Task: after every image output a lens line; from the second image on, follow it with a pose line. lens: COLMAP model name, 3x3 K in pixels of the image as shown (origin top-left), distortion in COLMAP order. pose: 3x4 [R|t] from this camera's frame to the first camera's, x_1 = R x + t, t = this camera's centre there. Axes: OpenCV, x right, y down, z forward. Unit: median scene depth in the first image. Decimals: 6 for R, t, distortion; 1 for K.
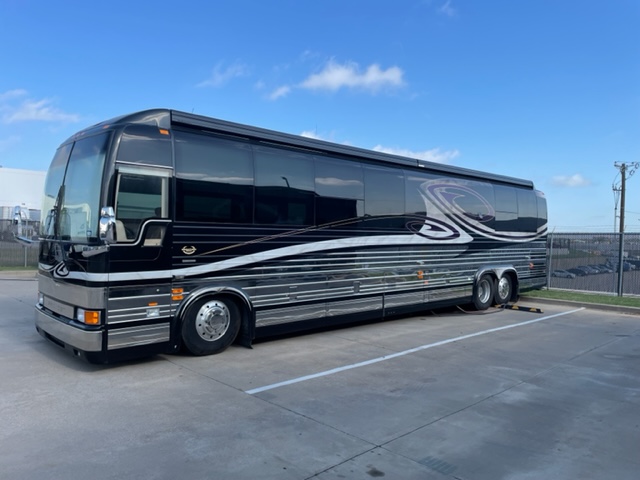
lens RADIAL K [[490.0, 0, 319.3], [0, 490.0, 238.9], [0, 0, 1]] dist [0.064977, -0.059515]
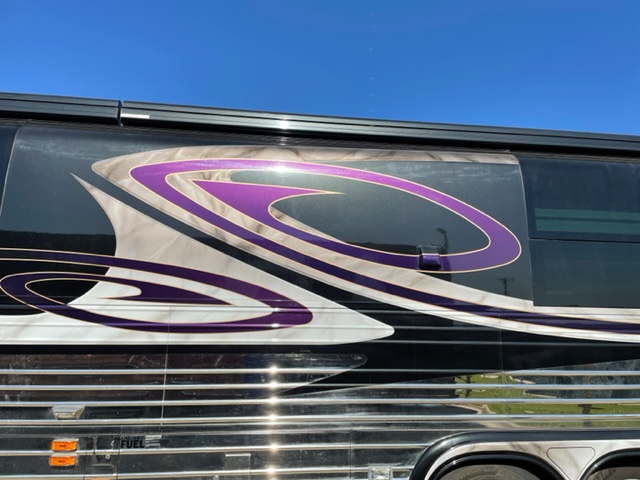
lens RADIAL K [[490.0, 0, 320.6], [0, 490.0, 241.3], [0, 0, 1]] dist [0.064977, -0.059515]
pose [[0.811400, -0.148883, -0.565212, 0.497294], [0.001148, 0.967419, -0.253180, 0.025200], [0.584490, 0.204781, 0.785134, 0.812311]]
